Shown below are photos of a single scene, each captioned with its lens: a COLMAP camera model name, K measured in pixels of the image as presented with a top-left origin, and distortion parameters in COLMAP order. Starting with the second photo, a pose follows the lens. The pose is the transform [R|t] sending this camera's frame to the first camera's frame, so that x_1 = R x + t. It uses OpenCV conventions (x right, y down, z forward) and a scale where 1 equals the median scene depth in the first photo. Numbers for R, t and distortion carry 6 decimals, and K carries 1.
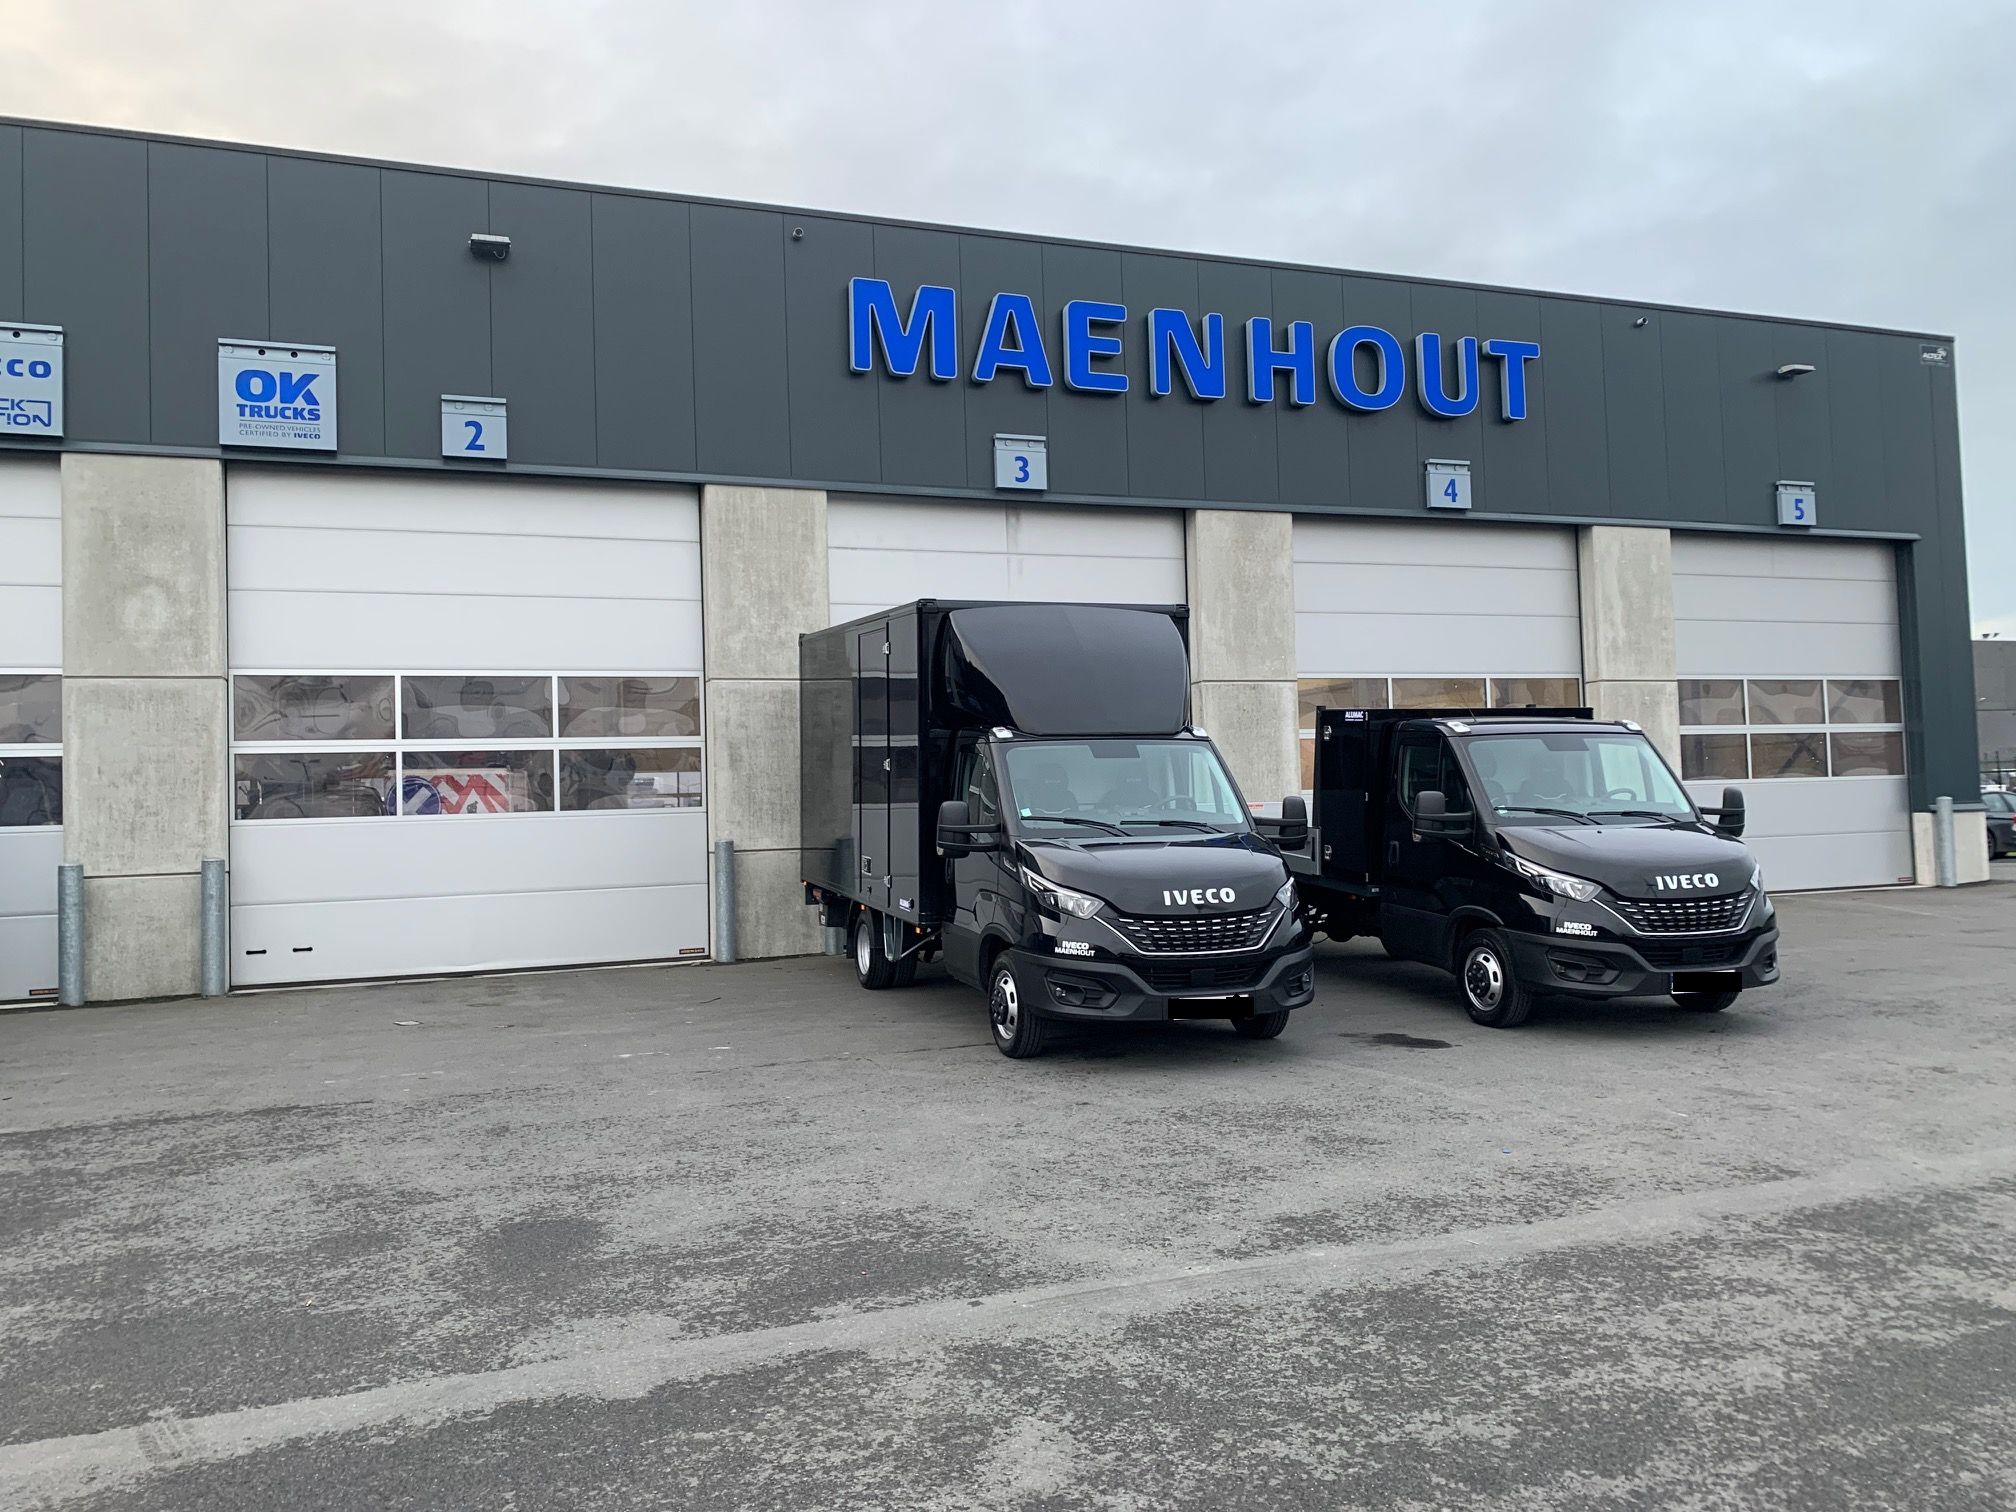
lens RADIAL K [[1515.1, 0, 995.3], [0, 1515.1, 765.5], [0, 0, 1]] dist [0.040885, -0.056511]
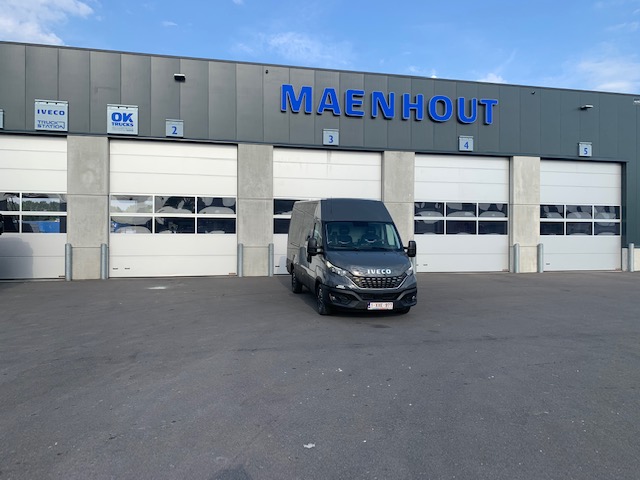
lens RADIAL K [[481.0, 0, 317.4], [0, 481.0, 241.3], [0, 0, 1]] dist [0.040885, -0.056511]
pose [[0.990883, 0.035248, -0.130030, 0.132357], [-0.029661, 0.998562, 0.044652, -0.011083], [0.131417, -0.040388, 0.990504, -0.093854]]
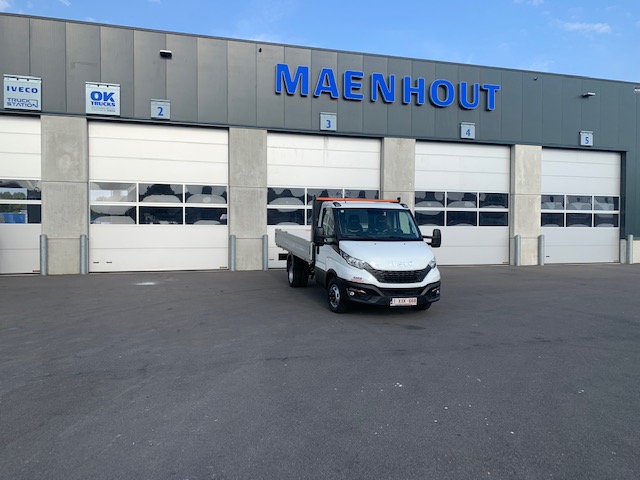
lens RADIAL K [[481.0, 0, 314.4], [0, 481.0, 243.3], [0, 0, 1]] dist [0.040885, -0.056511]
pose [[0.996123, 0.036768, -0.079921, 0.076009], [-0.031859, 0.997577, 0.061852, -0.003905], [0.082002, -0.059066, 0.994880, -0.037788]]
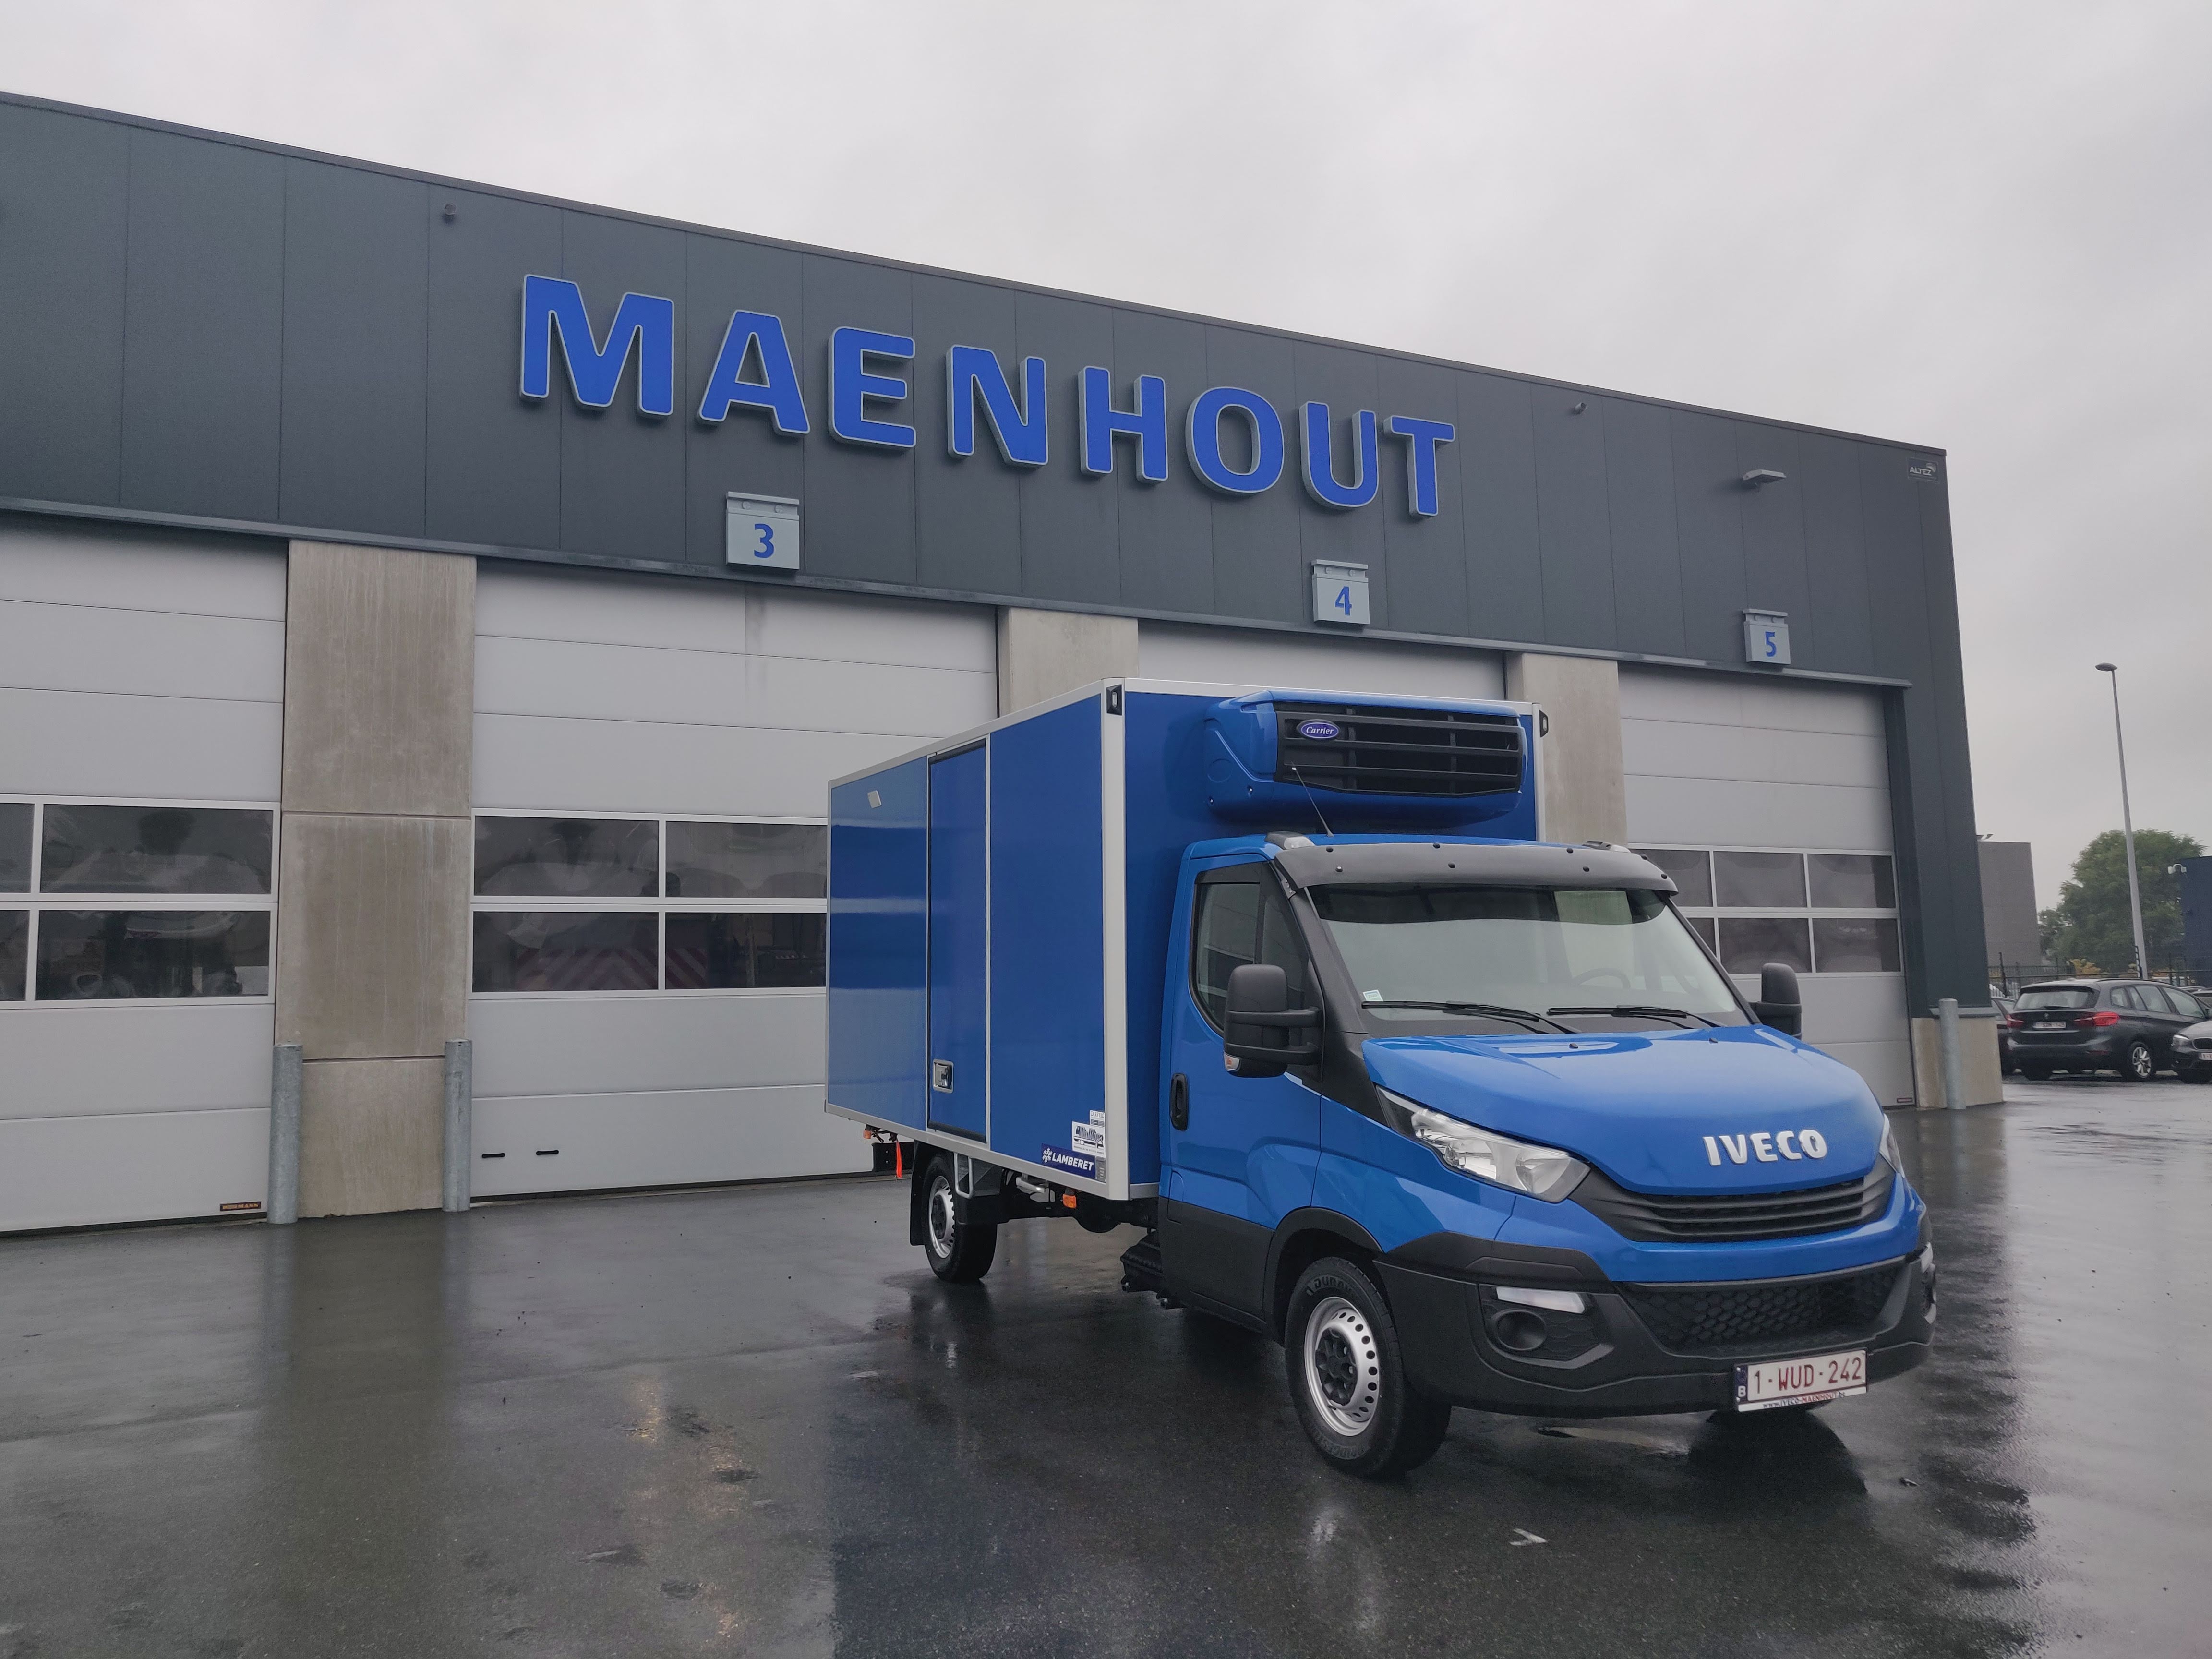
lens RADIAL K [[1694.1, 0, 1097.1], [0, 1694.1, 831.5], [0, 0, 1]] dist [-0.024336, 0.081774]
pose [[0.995364, 0.018648, 0.094355, 0.100573], [-0.011495, 0.997058, -0.075790, 0.005972], [-0.095491, 0.074354, 0.992649, 0.169719]]
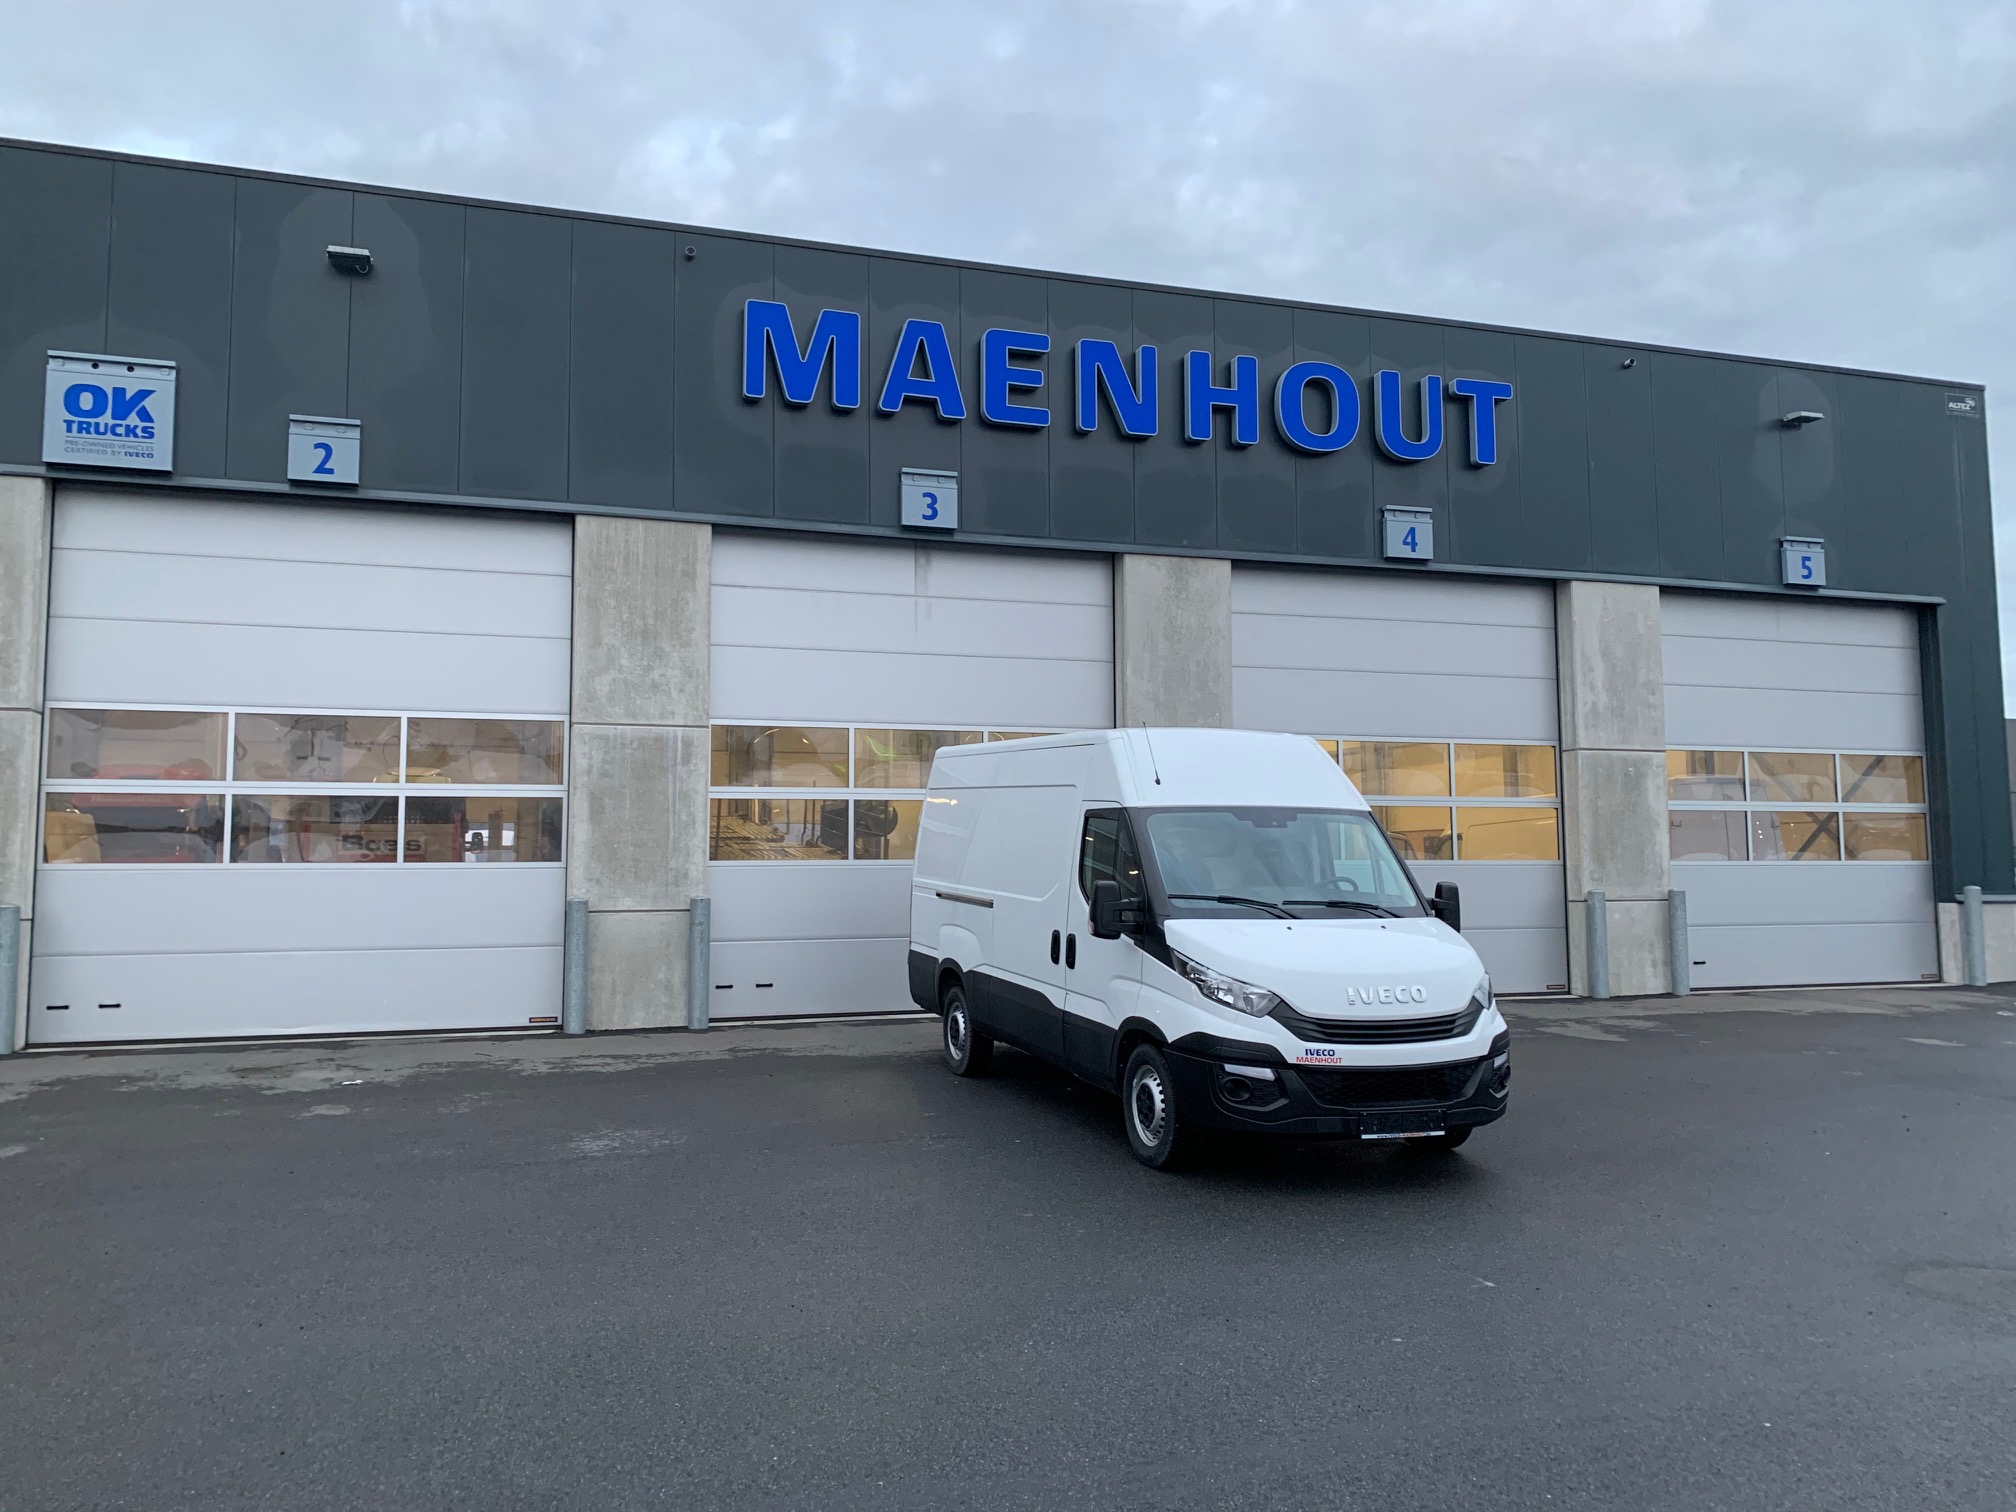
lens RADIAL K [[1515.1, 0, 982.4], [0, 1515.1, 748.6], [0, 0, 1]] dist [0.040885, -0.056511]
pose [[0.998515, 0.023350, -0.049210, 0.095505], [-0.025708, 0.998524, -0.047843, -0.003454], [0.048021, 0.049037, 0.997642, 0.079909]]
